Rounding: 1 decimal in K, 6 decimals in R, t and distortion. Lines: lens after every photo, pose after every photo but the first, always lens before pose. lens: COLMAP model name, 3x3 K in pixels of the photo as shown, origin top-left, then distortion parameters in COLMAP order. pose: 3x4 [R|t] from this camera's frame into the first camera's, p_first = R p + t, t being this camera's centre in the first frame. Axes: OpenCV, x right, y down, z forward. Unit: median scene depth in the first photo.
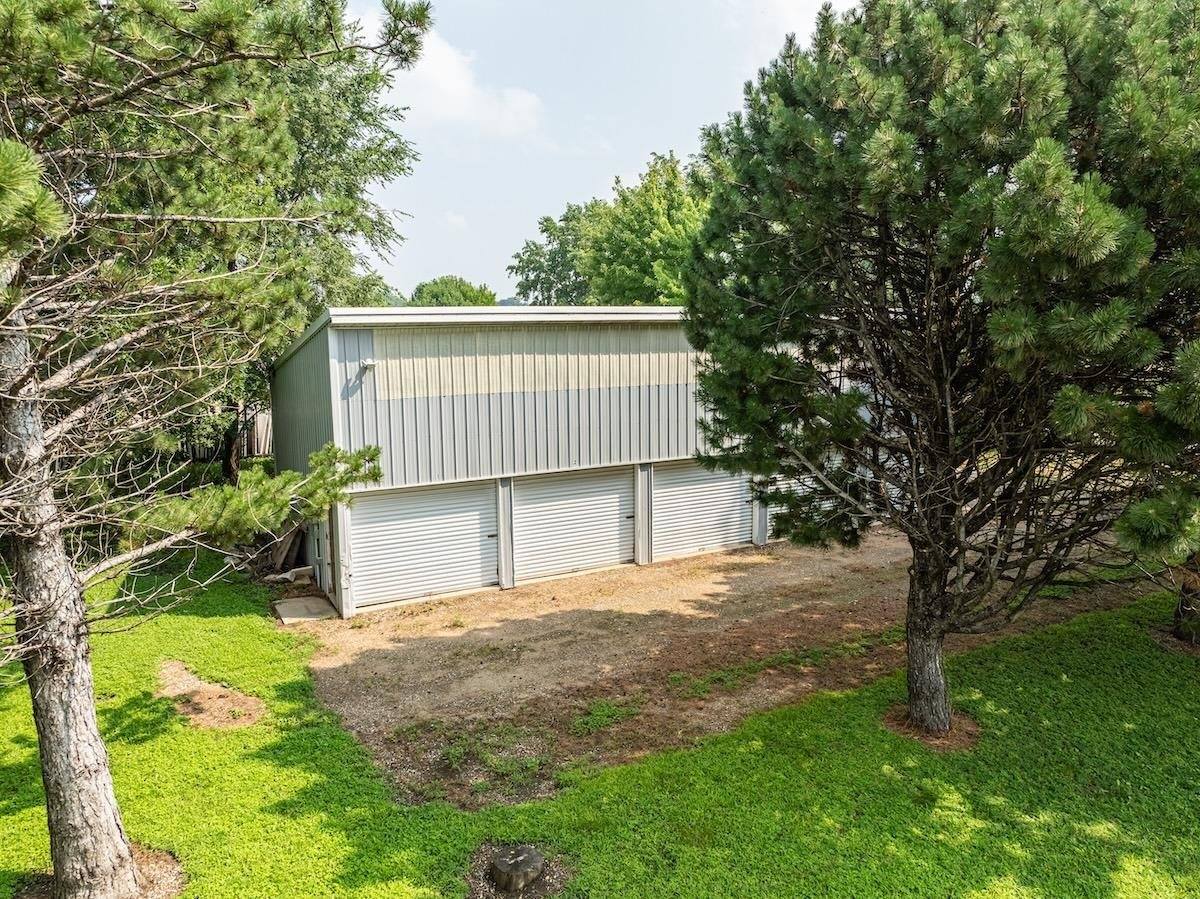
lens RADIAL K [[846.7, 0, 592.2], [0, 846.7, 449.1], [0, 0, 1]] dist [-0.042811, 0.037355]
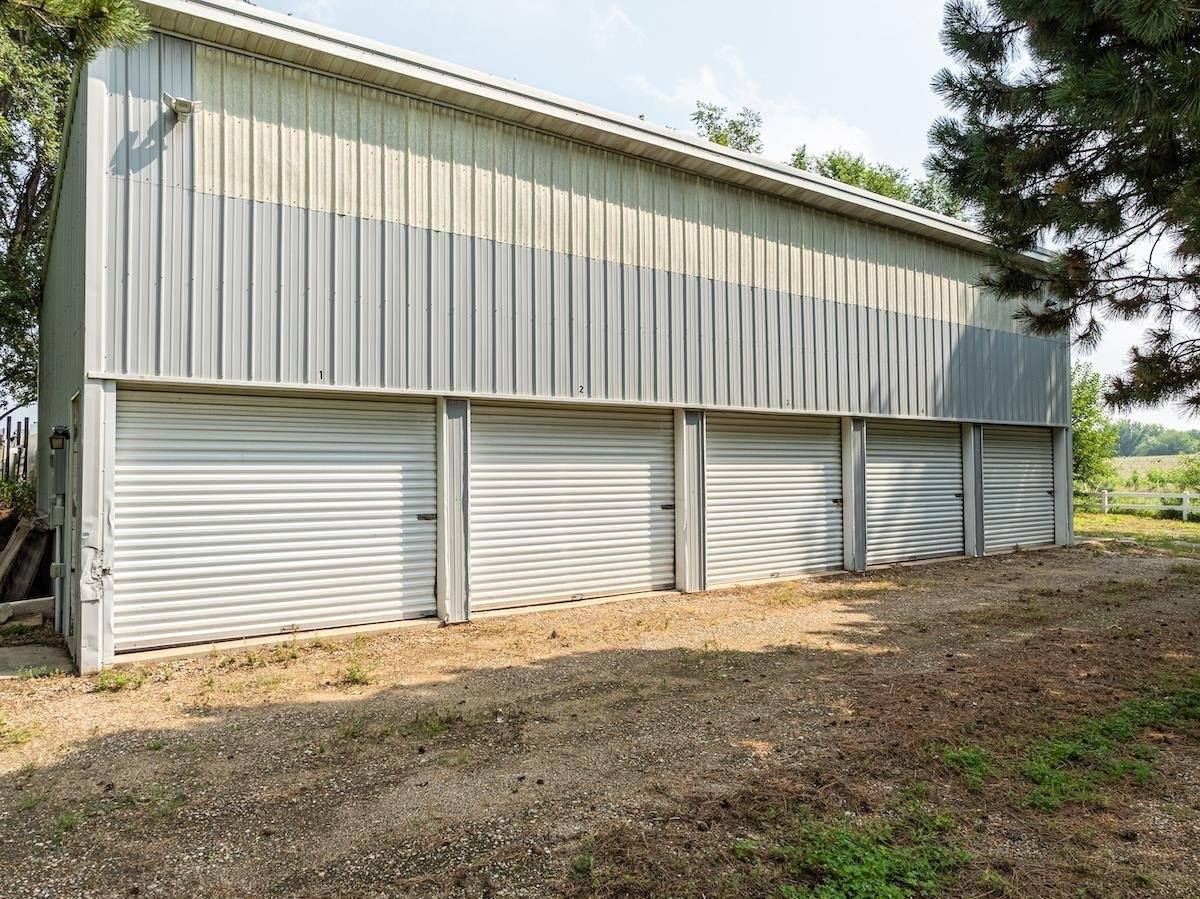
lens RADIAL K [[846.7, 0, 592.2], [0, 846.7, 449.1], [0, 0, 1]] dist [-0.042811, 0.037355]
pose [[0.991866, 0.007024, 0.127095, -0.088269], [0.014920, 0.985178, -0.170883, 0.157494], [-0.126412, 0.171390, 0.977060, 0.508524]]
